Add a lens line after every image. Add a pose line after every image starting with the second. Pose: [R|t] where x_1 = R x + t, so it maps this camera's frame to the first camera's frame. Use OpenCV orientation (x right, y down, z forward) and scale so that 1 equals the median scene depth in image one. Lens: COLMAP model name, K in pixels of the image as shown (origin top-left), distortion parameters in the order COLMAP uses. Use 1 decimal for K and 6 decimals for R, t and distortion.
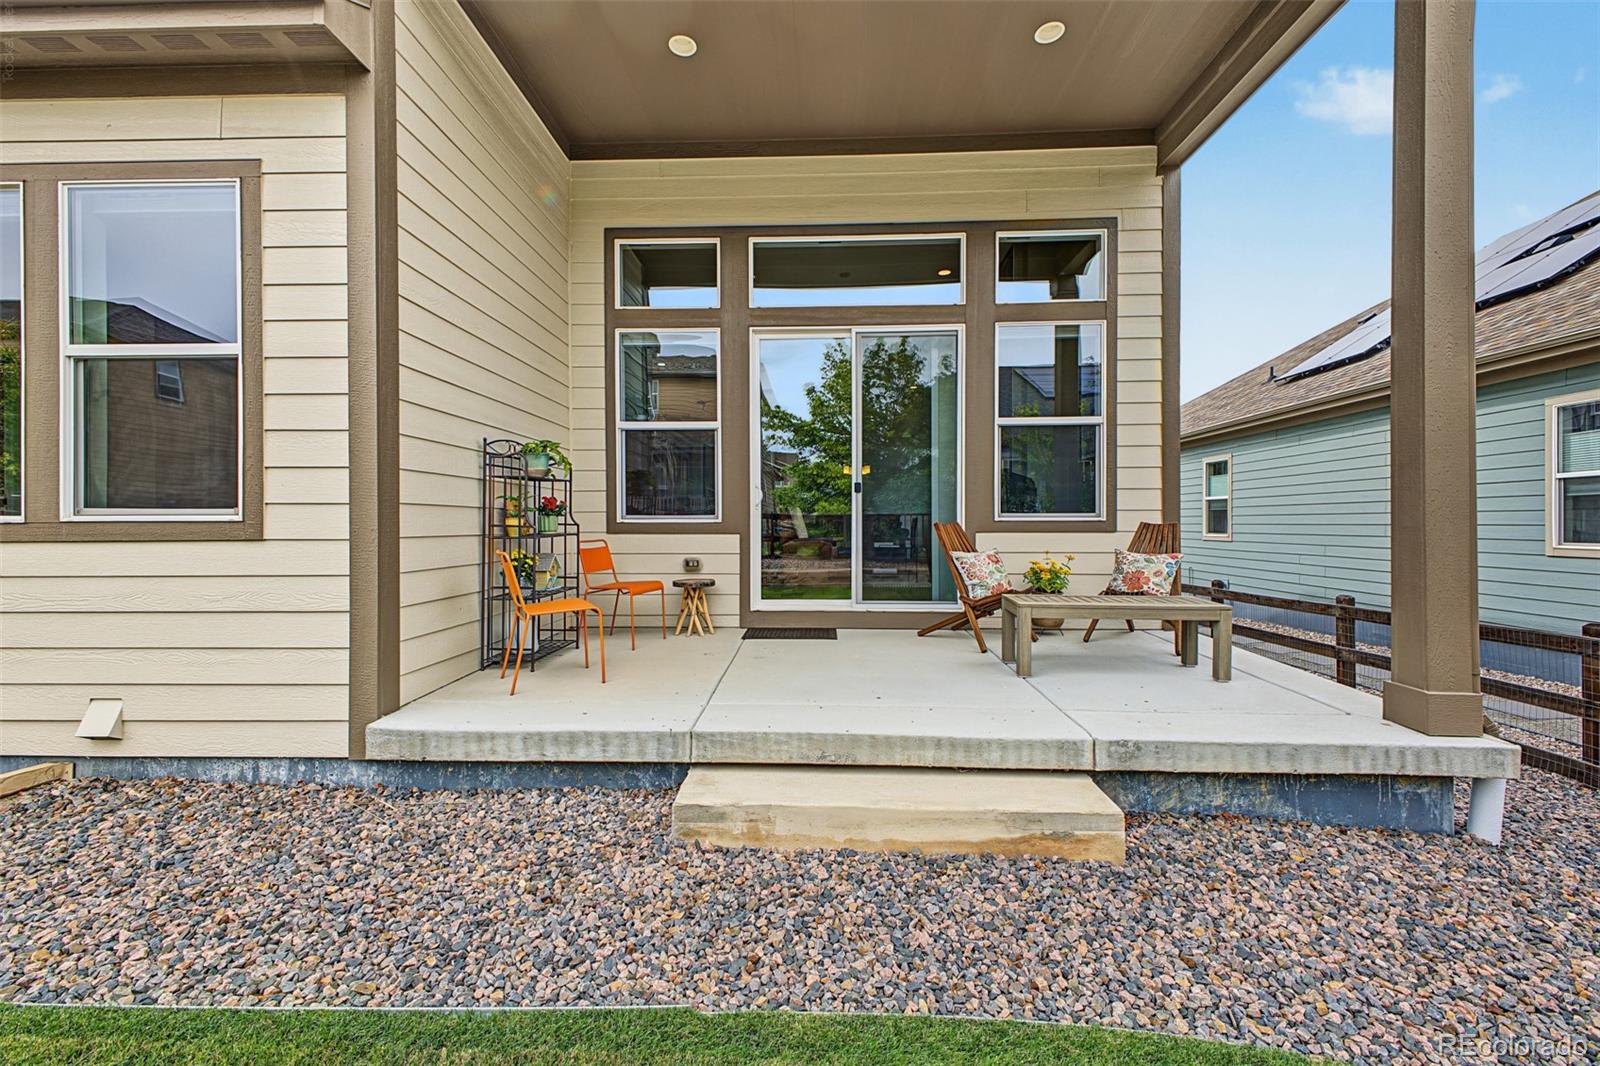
lens RADIAL K [[631.4, 0, 783.4], [0, 631.4, 529.9], [0, 0, 1]] dist [0.011430, -0.002682]
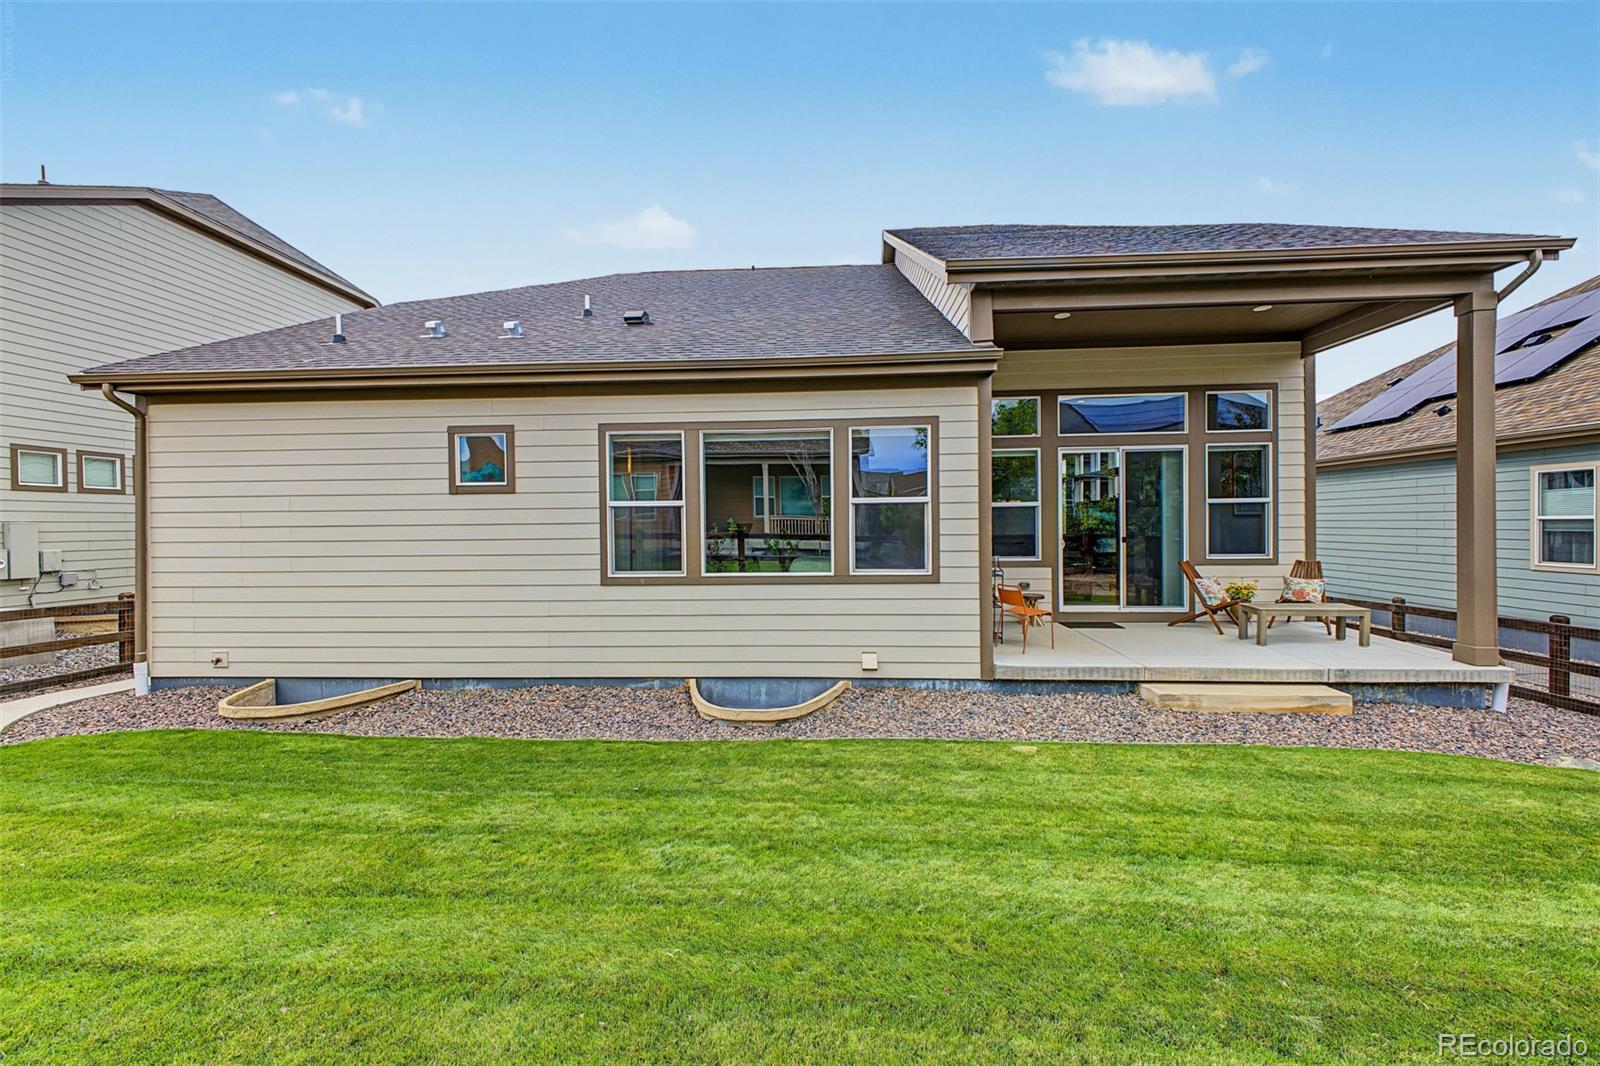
lens RADIAL K [[631.4, 0, 776.5], [0, 631.4, 518.3], [0, 0, 1]] dist [0.011430, -0.002682]
pose [[0.999828, -0.008637, -0.016430, -0.973683], [0.008440, 0.999892, -0.012038, -0.137313], [0.016532, 0.011898, 0.999793, -0.897430]]
